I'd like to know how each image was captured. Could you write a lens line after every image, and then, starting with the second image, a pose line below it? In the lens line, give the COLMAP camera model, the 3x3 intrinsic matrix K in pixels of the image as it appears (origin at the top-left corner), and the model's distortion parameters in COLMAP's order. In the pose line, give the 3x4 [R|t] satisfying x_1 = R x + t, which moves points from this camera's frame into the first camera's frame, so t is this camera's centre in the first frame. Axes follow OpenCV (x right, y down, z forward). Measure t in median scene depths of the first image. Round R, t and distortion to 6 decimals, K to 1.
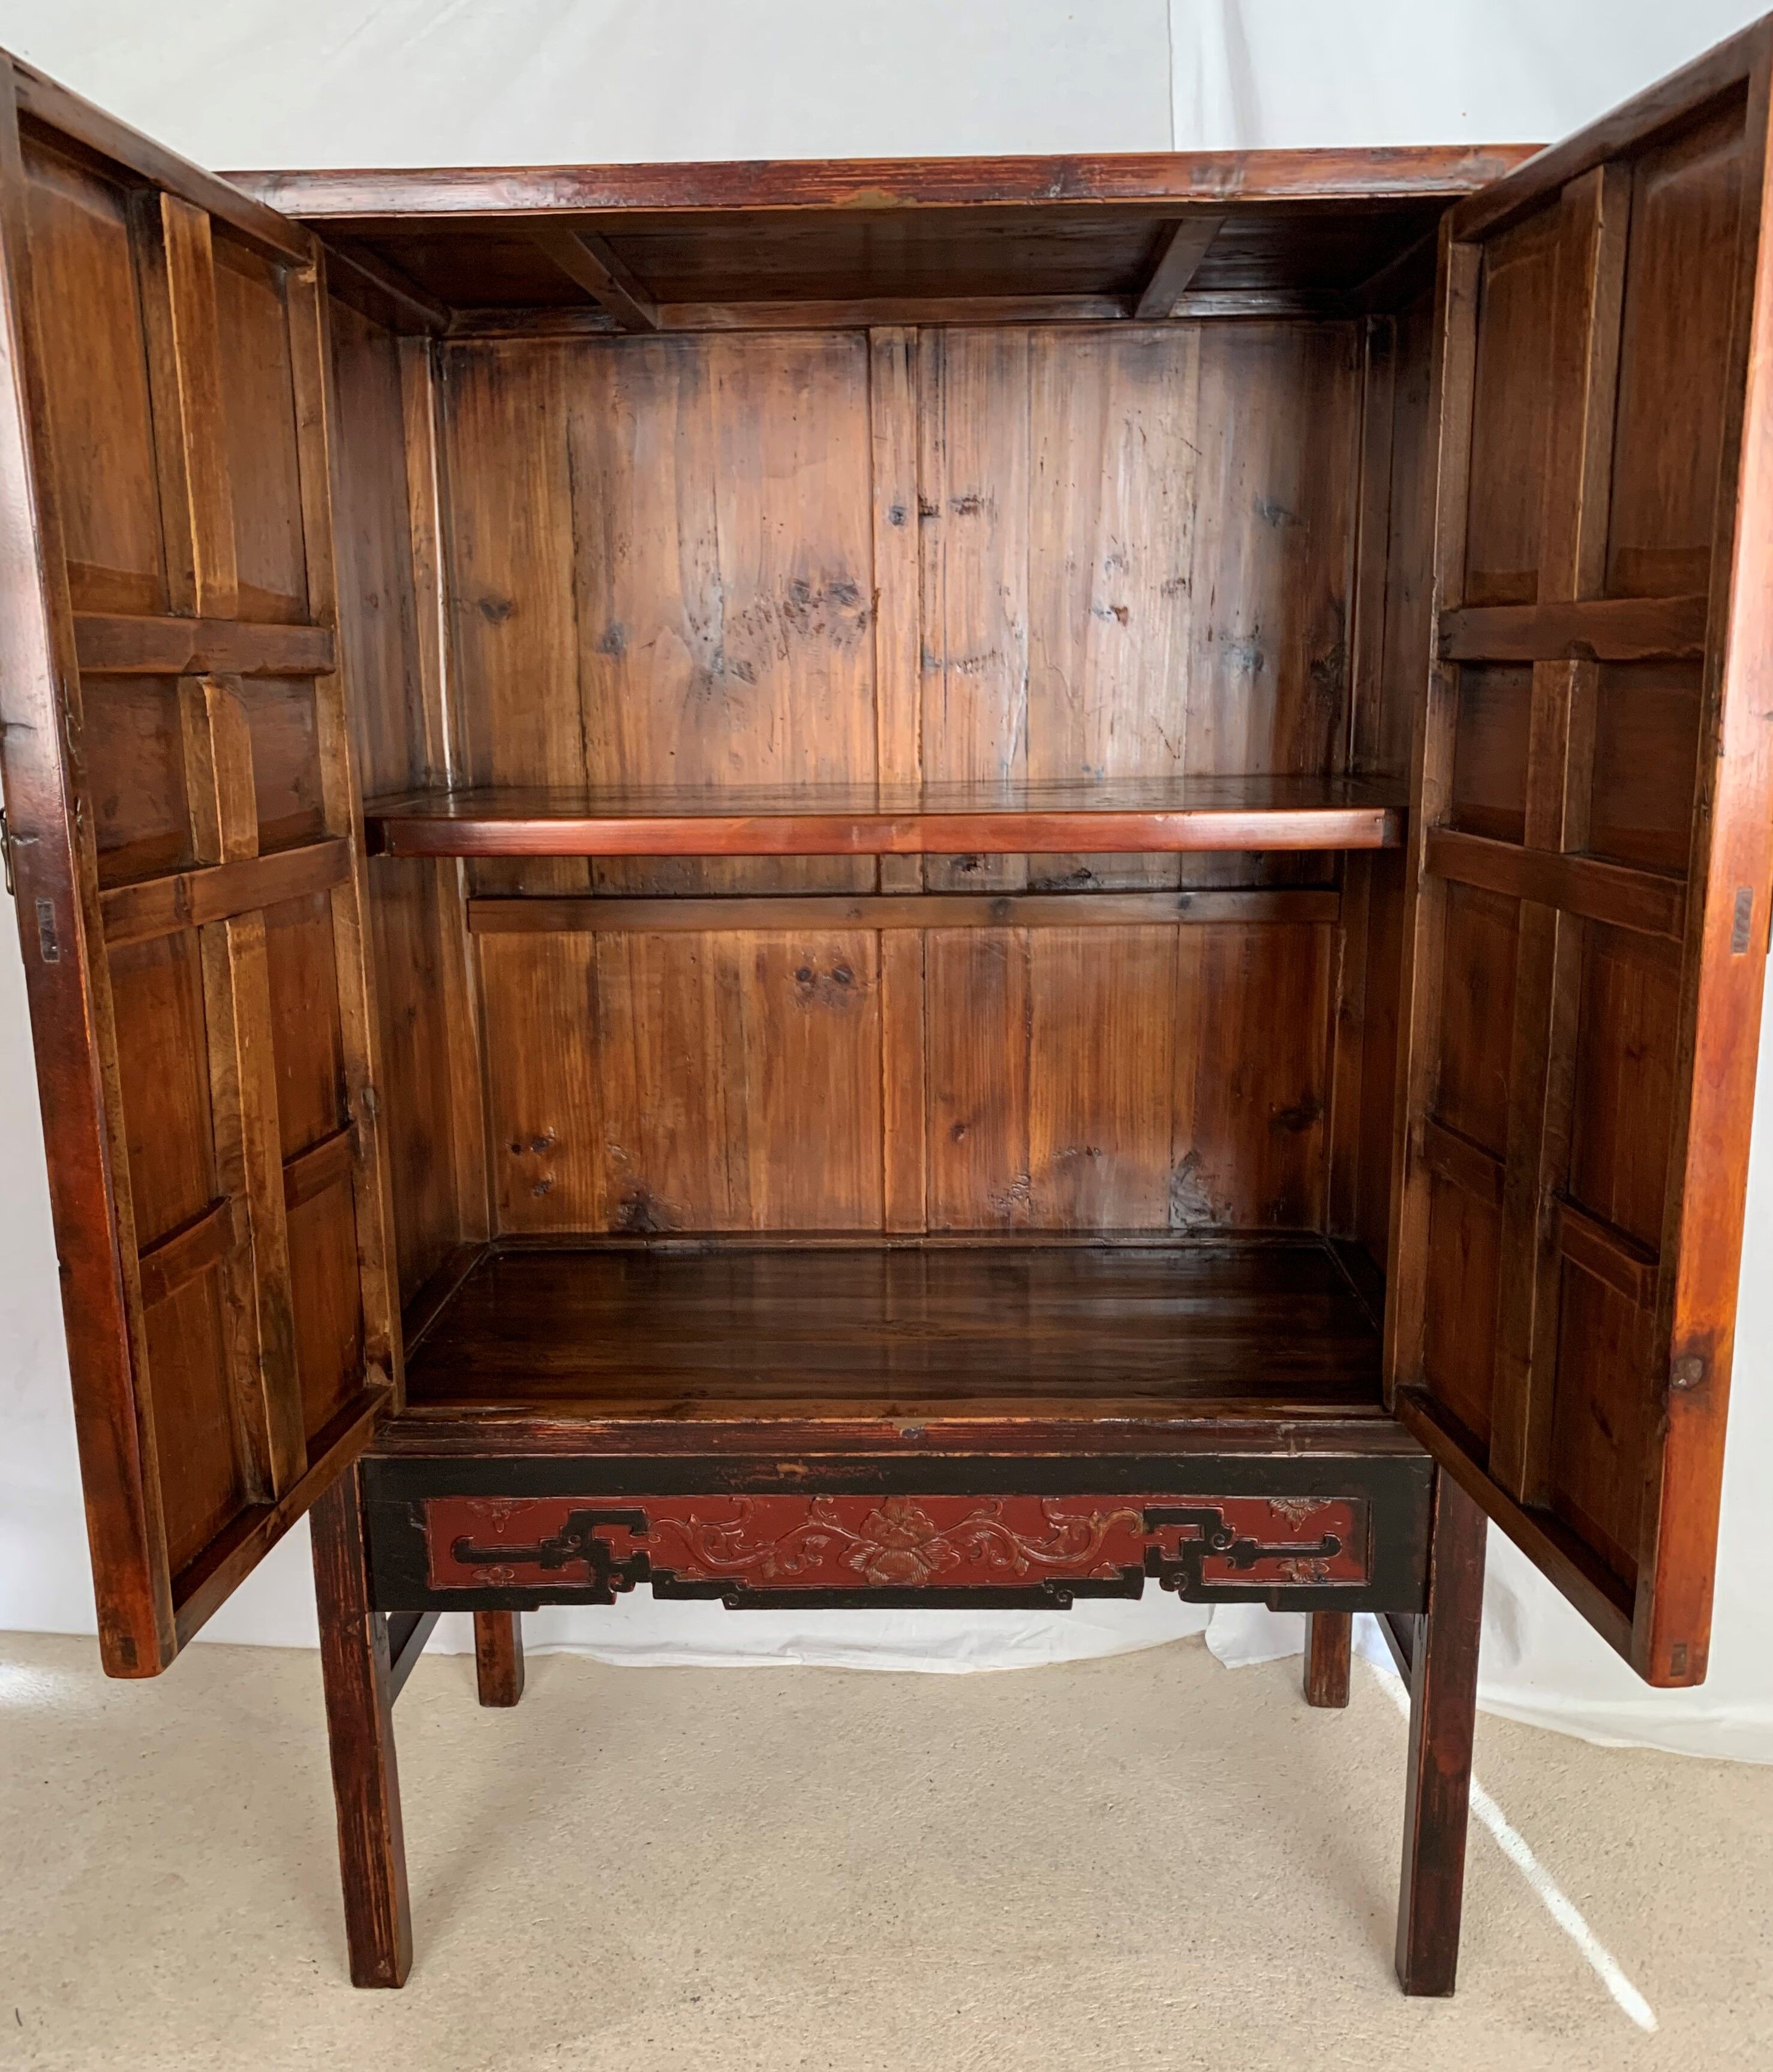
lens RADIAL K [[1762.3, 0, 888.9], [0, 1762.3, 1030.4], [0, 0, 1]] dist [0.008605, -0.027660]
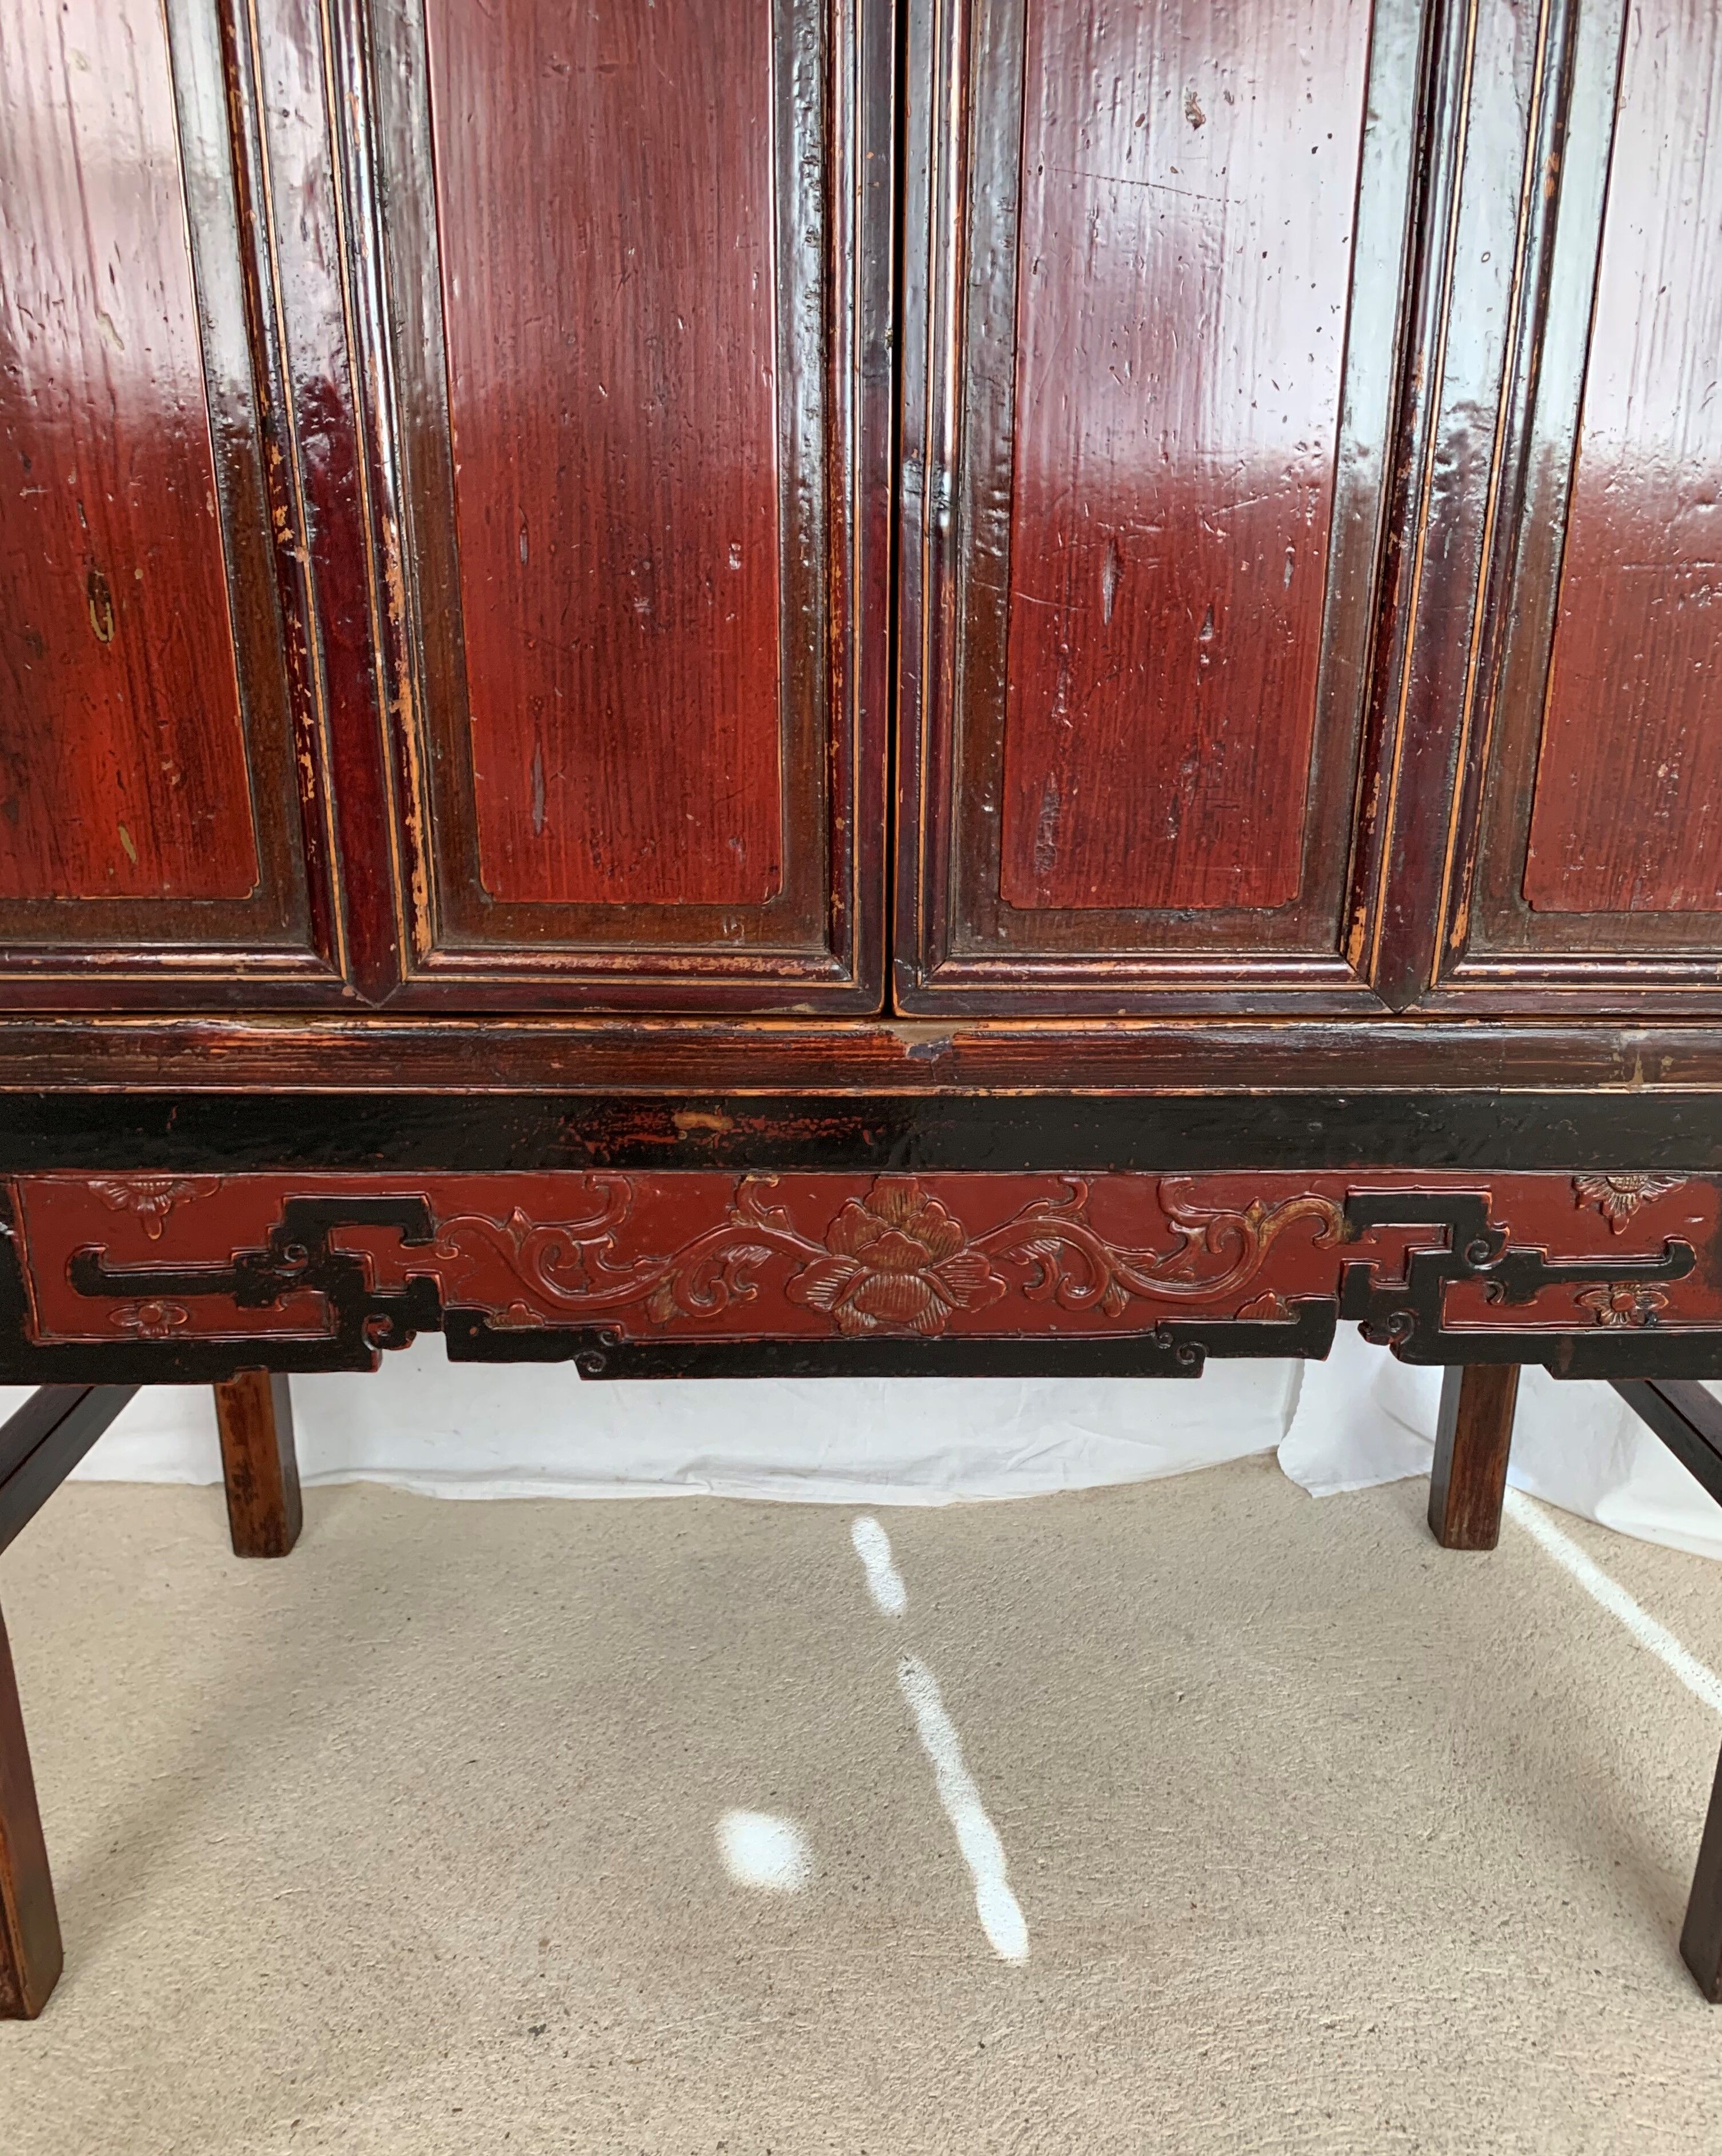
lens RADIAL K [[1789.2, 0, 862.7], [0, 1789.2, 1080.4], [0, 0, 1]] dist [0.025933, -0.039288]
pose [[0.999054, 0.003837, 0.043311, -0.028513], [-0.008374, 0.994431, 0.105055, 0.171980], [-0.042666, -0.105319, 0.993523, 0.439668]]
